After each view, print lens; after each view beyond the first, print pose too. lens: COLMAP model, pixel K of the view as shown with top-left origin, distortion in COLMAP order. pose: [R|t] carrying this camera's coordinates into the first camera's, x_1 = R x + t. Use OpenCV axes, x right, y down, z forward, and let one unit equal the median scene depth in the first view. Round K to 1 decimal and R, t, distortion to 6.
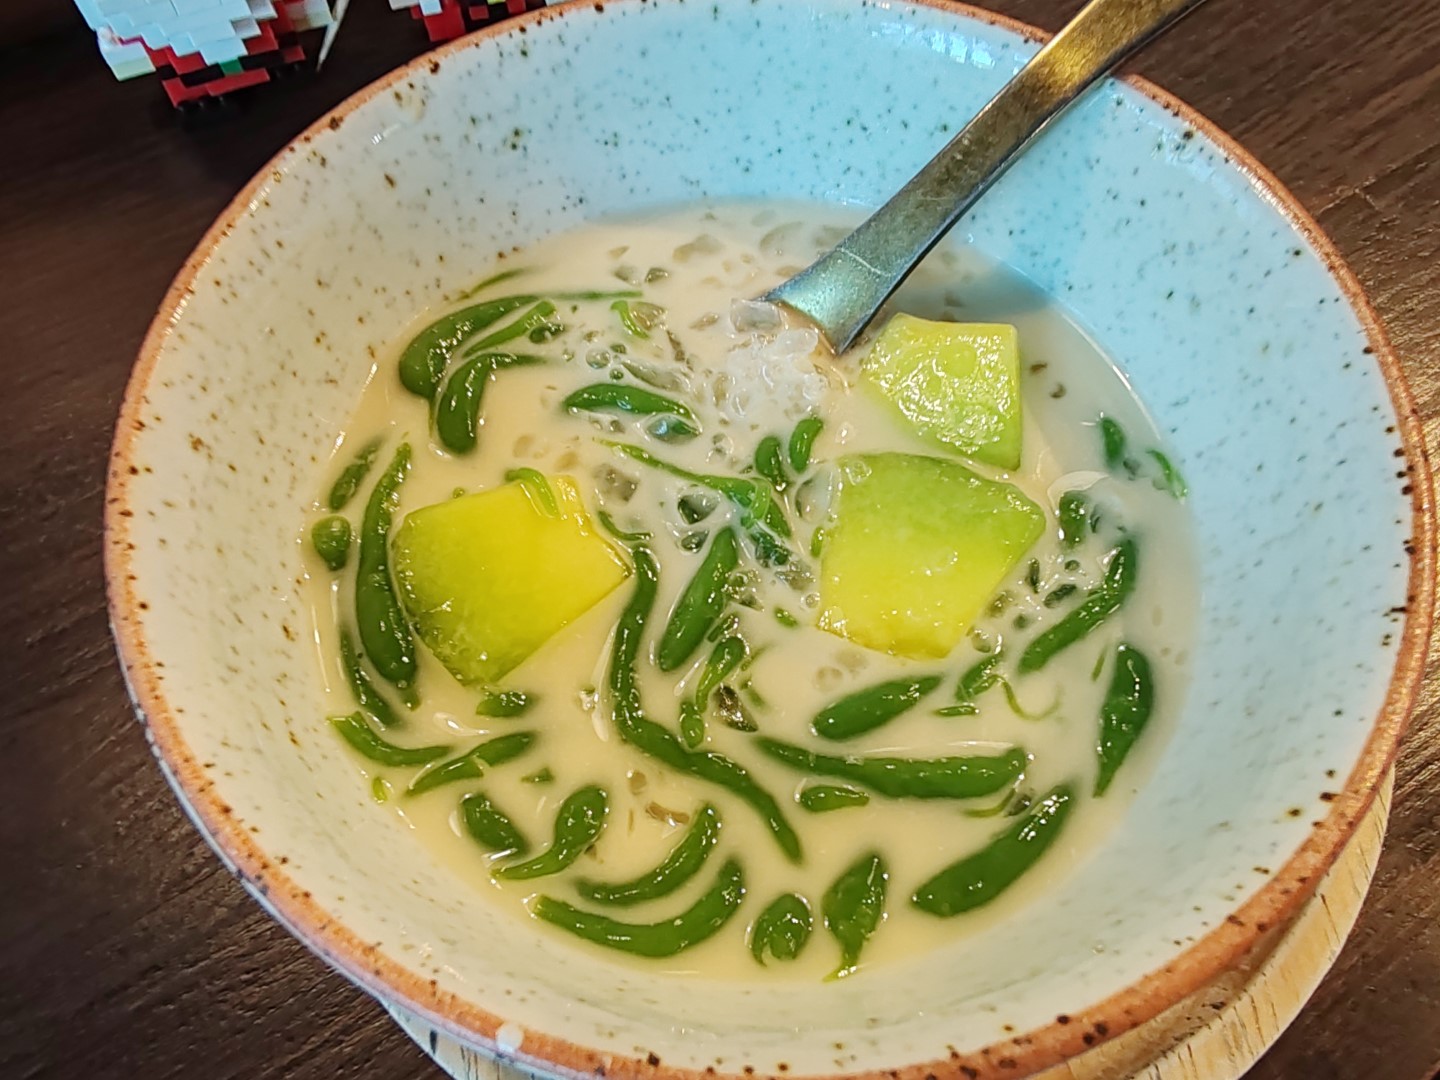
lens RADIAL K [[1085.8, 0, 719.8], [0, 1085.8, 538.7], [0, 0, 1]] dist [0.007732, 0.004122]
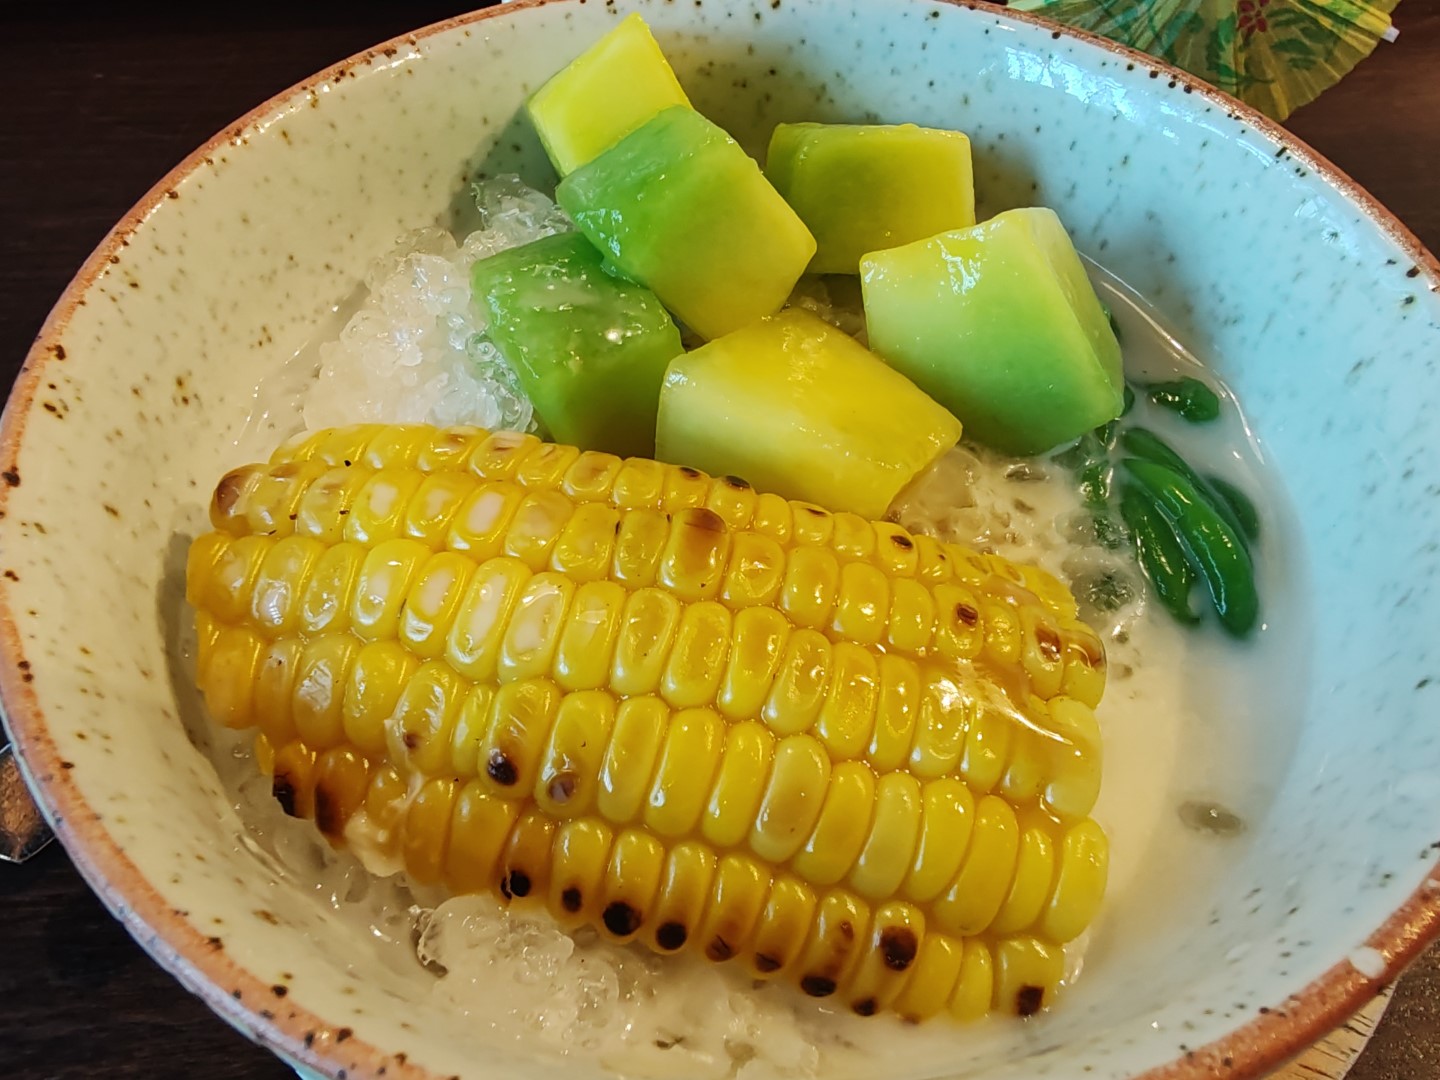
lens RADIAL K [[1085.8, 0, 716.3], [0, 1085.8, 545.3], [0, 0, 1]] dist [0.007732, 0.004122]
pose [[0.617060, -0.632806, 0.467754, -0.468521], [0.688157, 0.722247, 0.069285, -0.106179], [-0.381678, 0.279135, 0.881139, 0.270893]]
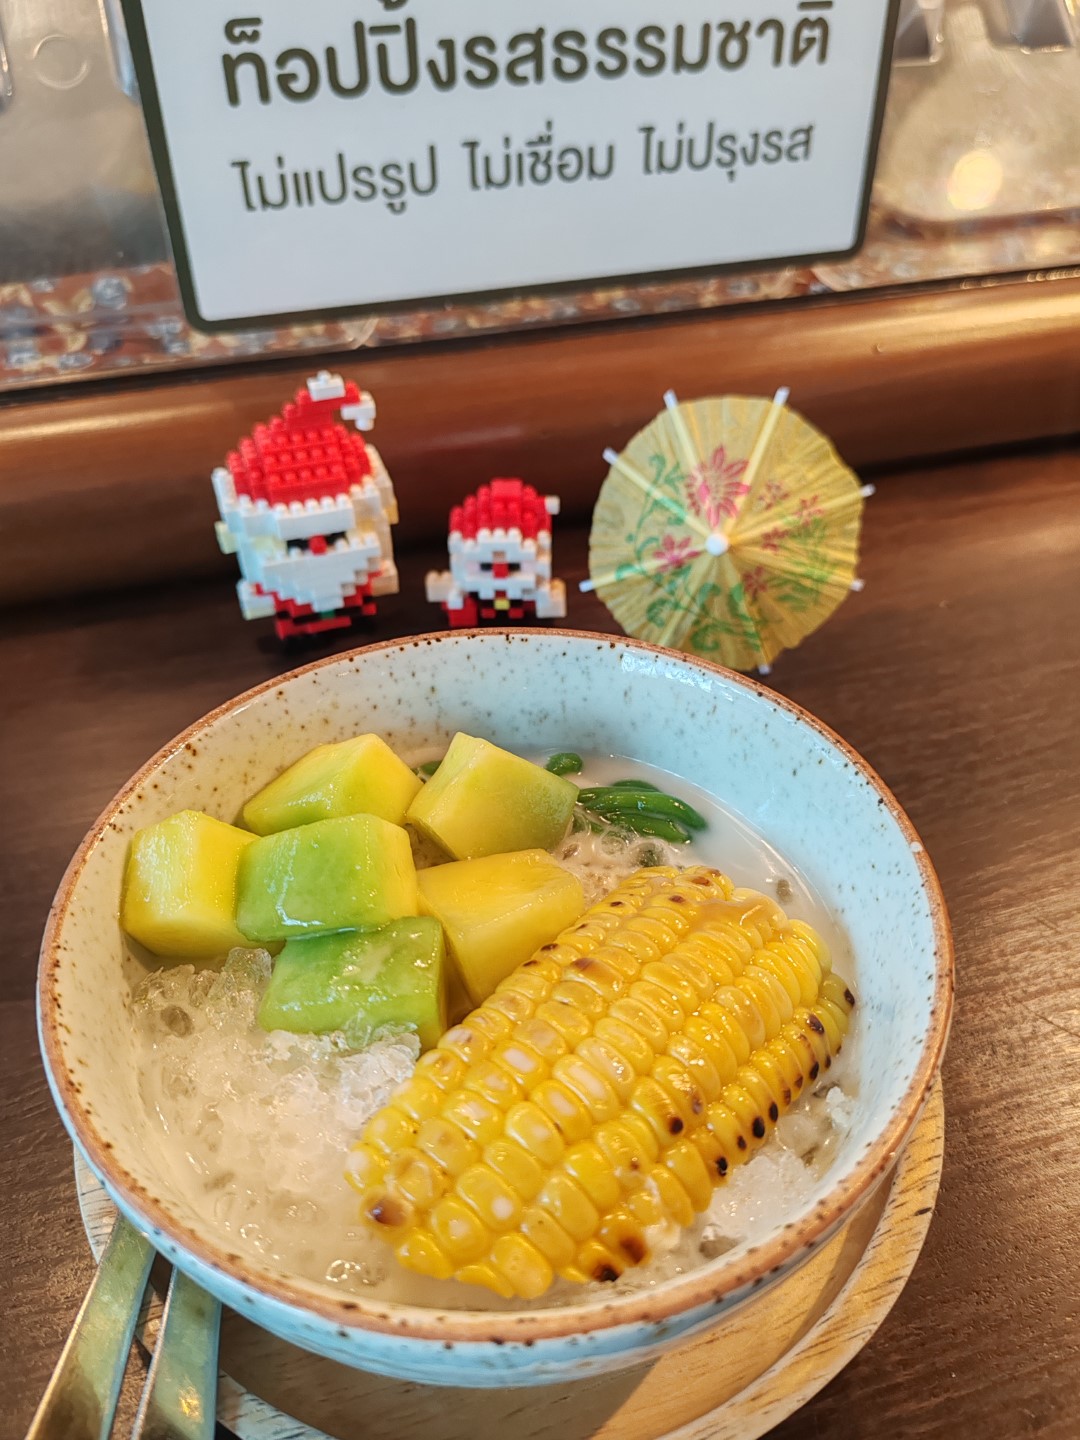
lens RADIAL K [[1122.1, 0, 539.9], [0, 1122.1, 715.7], [0, 0, 1]] dist [-0.003863, -0.002617]
pose [[-0.401105, -0.567773, 0.718852, -0.881467], [0.815474, 0.136149, 0.562553, -0.909987], [-0.417274, 0.811848, 0.408394, 0.175286]]
